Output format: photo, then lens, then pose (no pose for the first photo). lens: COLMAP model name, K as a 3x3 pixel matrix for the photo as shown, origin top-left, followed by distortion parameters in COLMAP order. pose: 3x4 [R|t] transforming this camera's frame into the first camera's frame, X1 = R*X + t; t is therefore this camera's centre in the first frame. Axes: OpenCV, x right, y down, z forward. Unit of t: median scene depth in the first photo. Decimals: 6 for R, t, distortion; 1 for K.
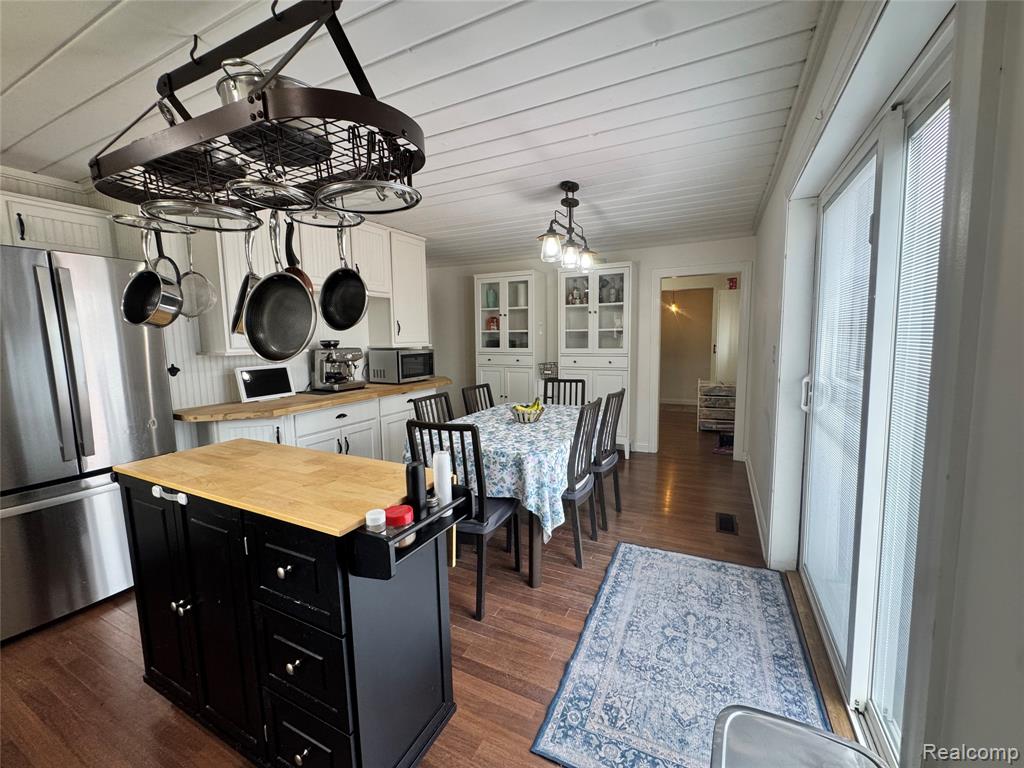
lens RADIAL K [[411.2, 0, 514.1], [0, 411.2, 381.1], [0, 0, 1]] dist [-0.007882, 0.000075]
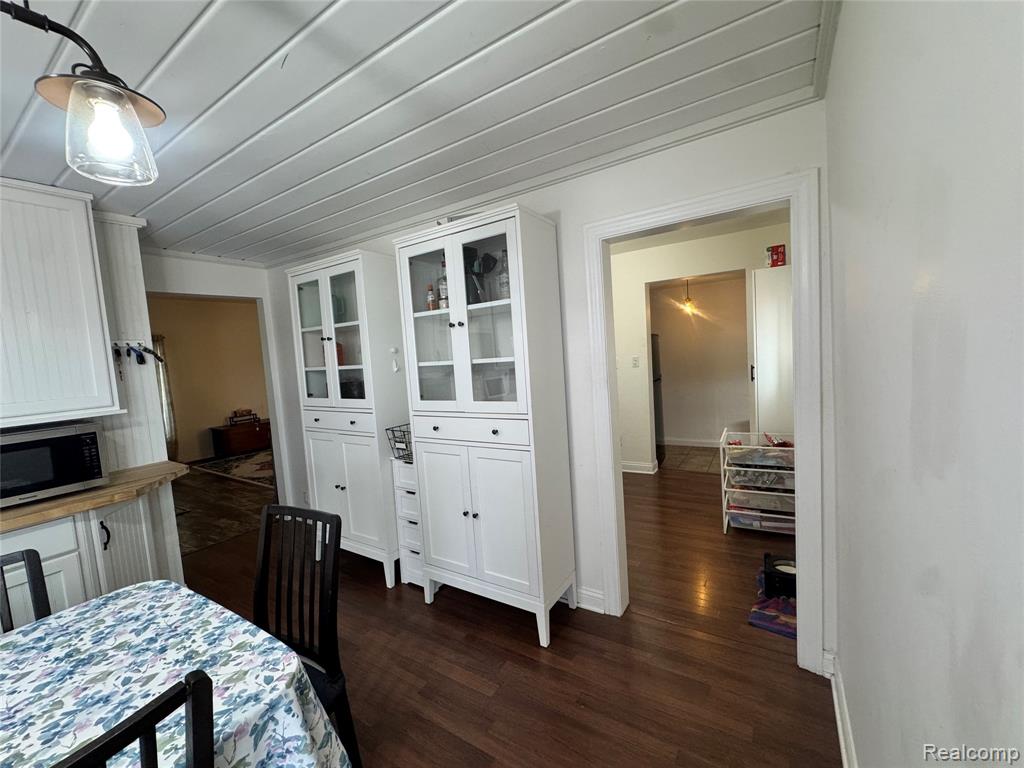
lens RADIAL K [[411.2, 0, 513.5], [0, 411.2, 381.9], [0, 0, 1]] dist [-0.007882, 0.000075]
pose [[0.993134, -0.043424, -0.108627, 0.272405], [0.040060, 0.998654, -0.032957, -0.075766], [0.109912, 0.028379, 0.993536, 0.489899]]
